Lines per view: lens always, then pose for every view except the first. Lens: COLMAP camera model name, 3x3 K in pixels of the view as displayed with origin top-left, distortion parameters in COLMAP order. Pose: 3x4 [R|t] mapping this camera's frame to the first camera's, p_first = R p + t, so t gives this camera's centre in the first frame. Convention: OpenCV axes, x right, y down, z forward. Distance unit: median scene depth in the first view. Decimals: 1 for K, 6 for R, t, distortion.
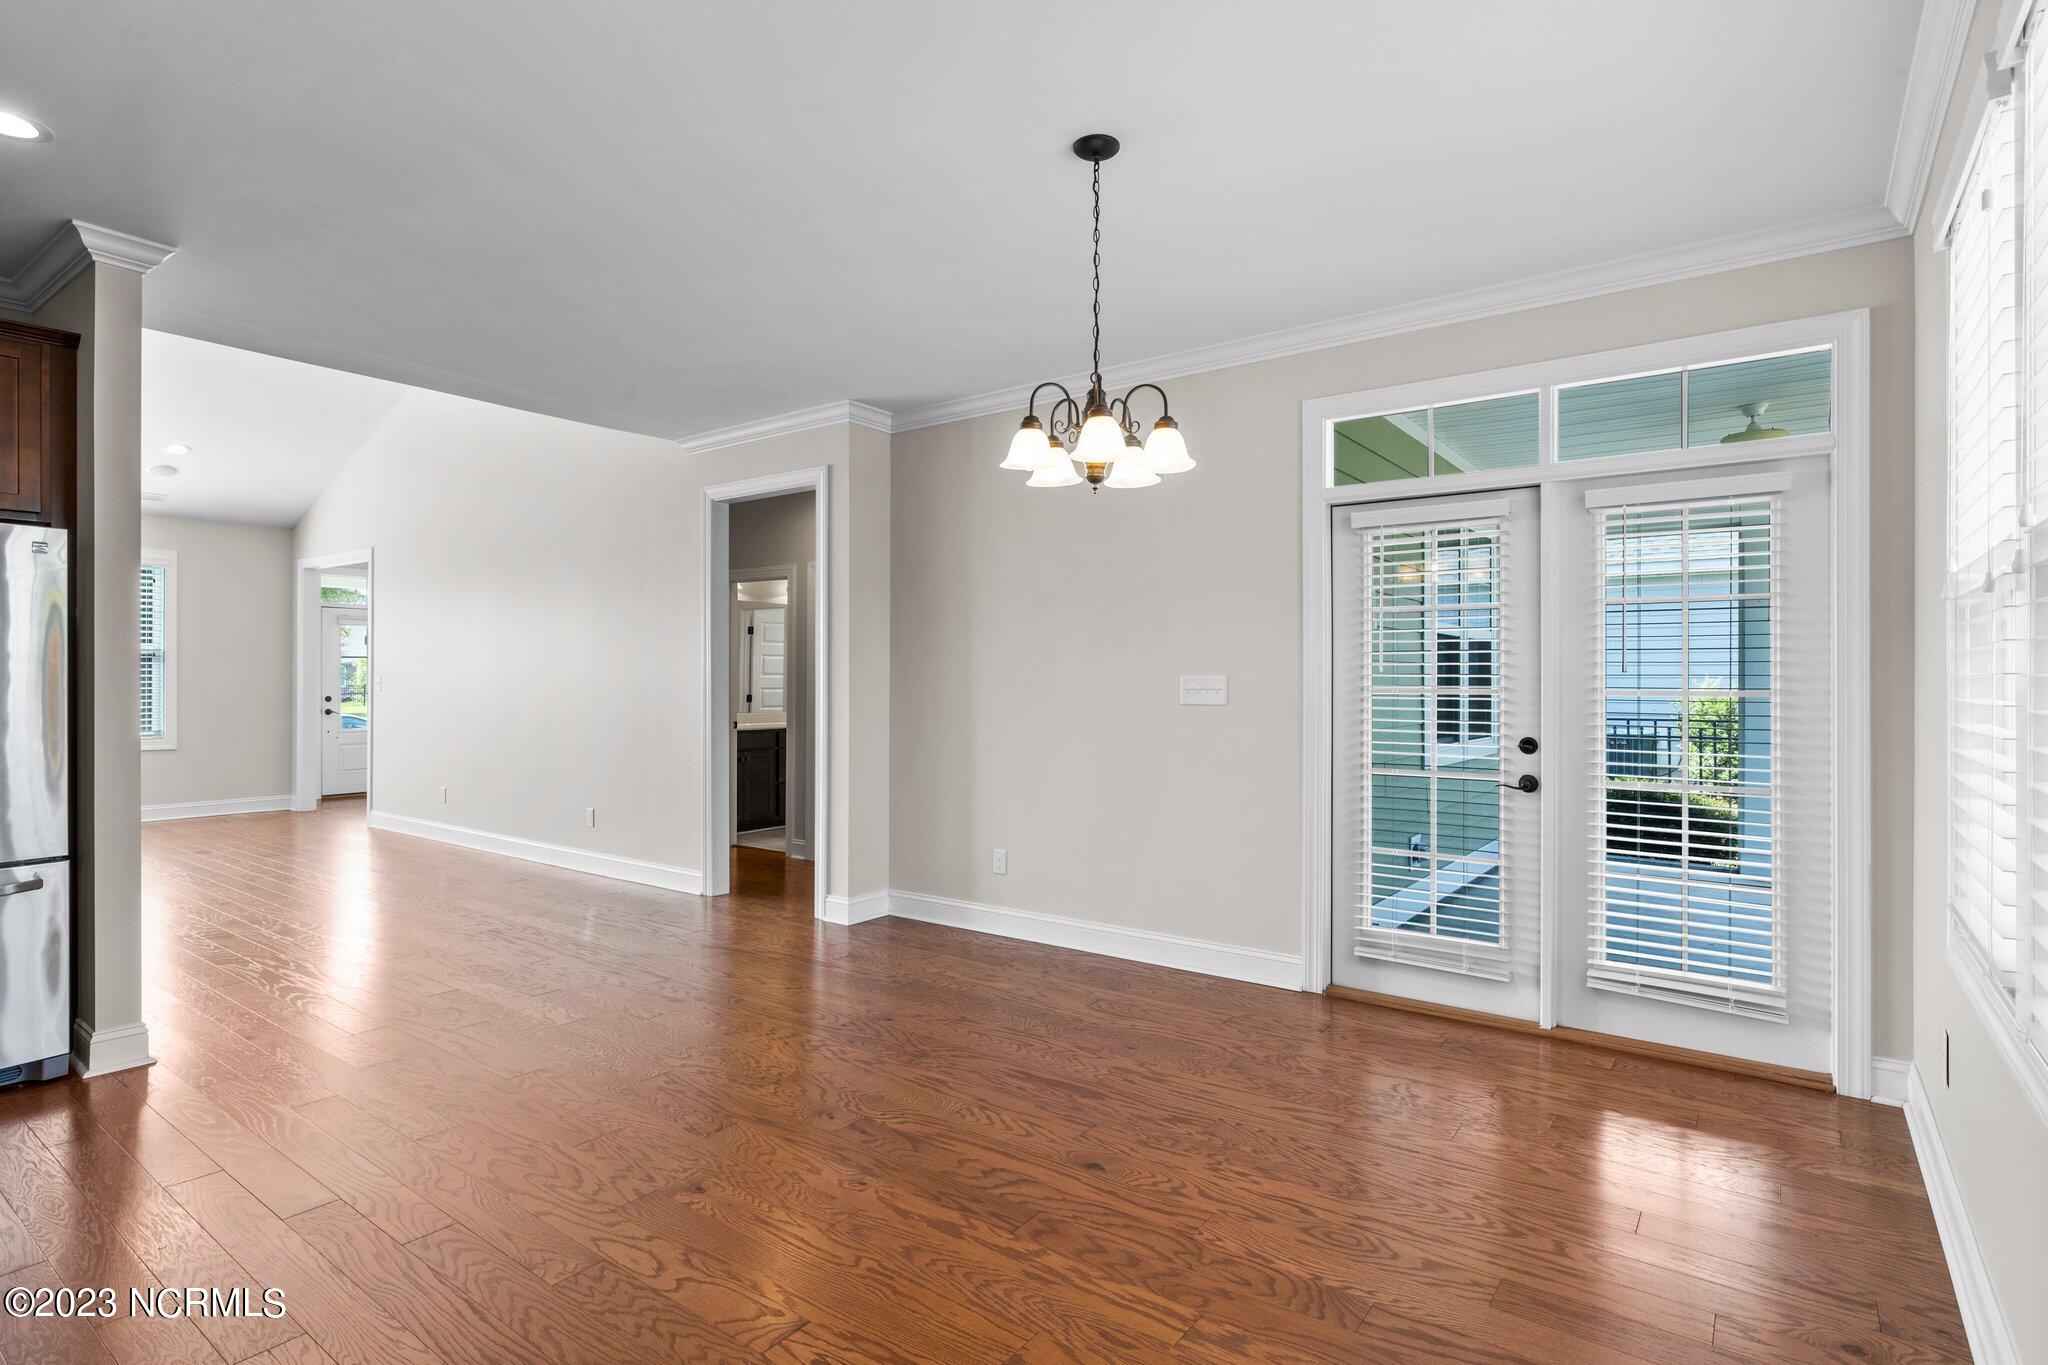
lens RADIAL K [[1027.0, 0, 1028.7], [0, 1027.0, 677.8], [0, 0, 1]] dist [-0.000158, 0.000507]
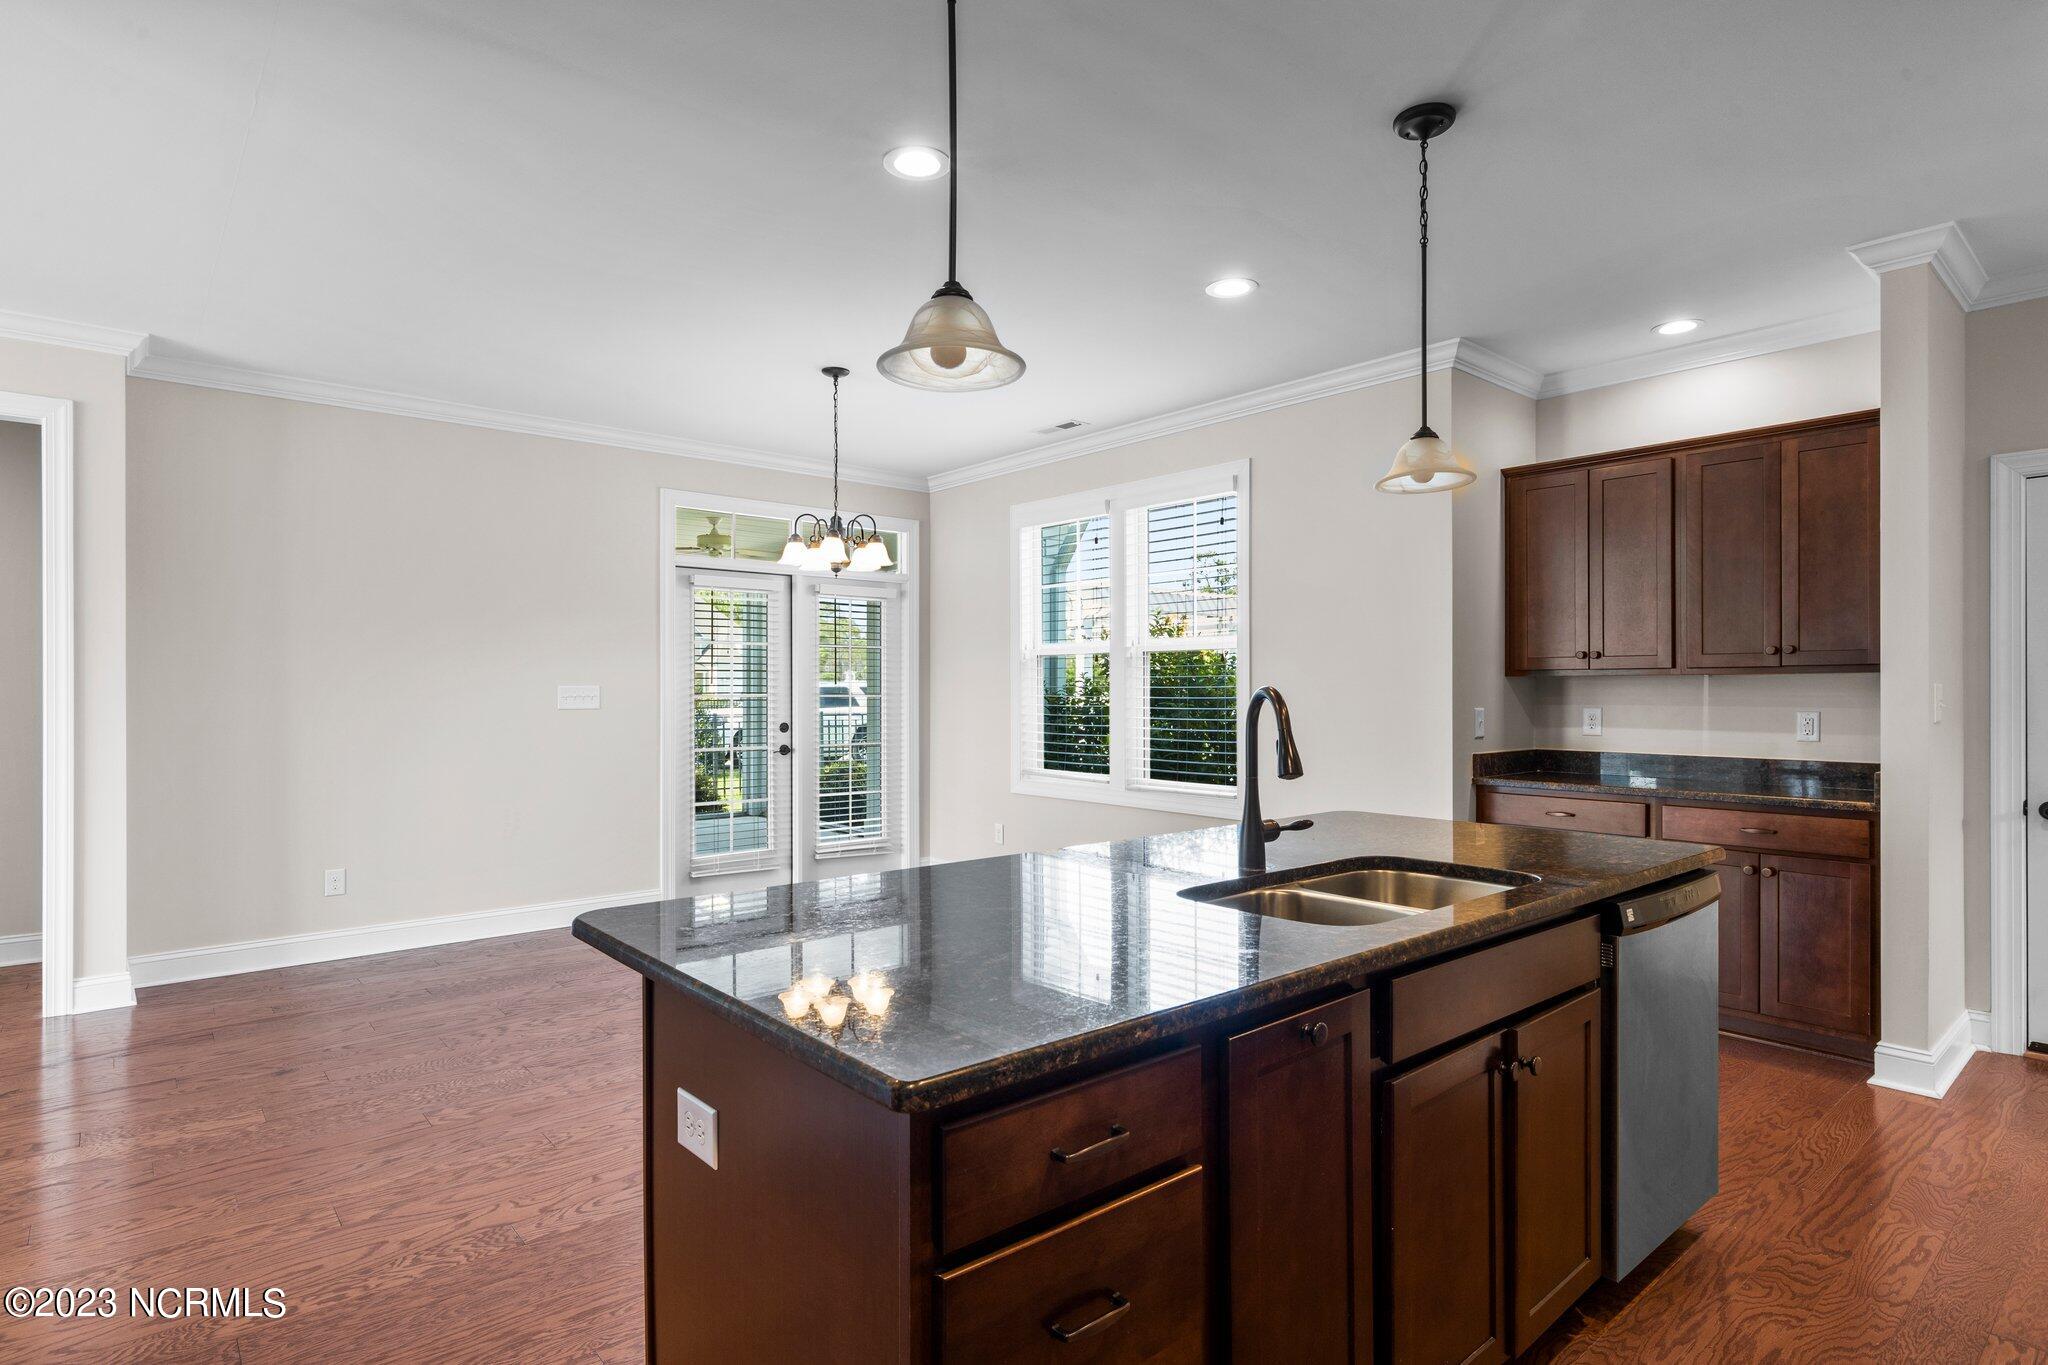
lens RADIAL K [[1027.0, 0, 1034.2], [0, 1027.0, 681.4], [0, 0, 1]] dist [-0.000158, 0.000507]
pose [[0.222266, 0.000587, 0.974986, -1.061873], [-0.009692, 0.999952, 0.001607, -0.016915], [-0.974938, -0.009806, 0.222261, 0.216288]]
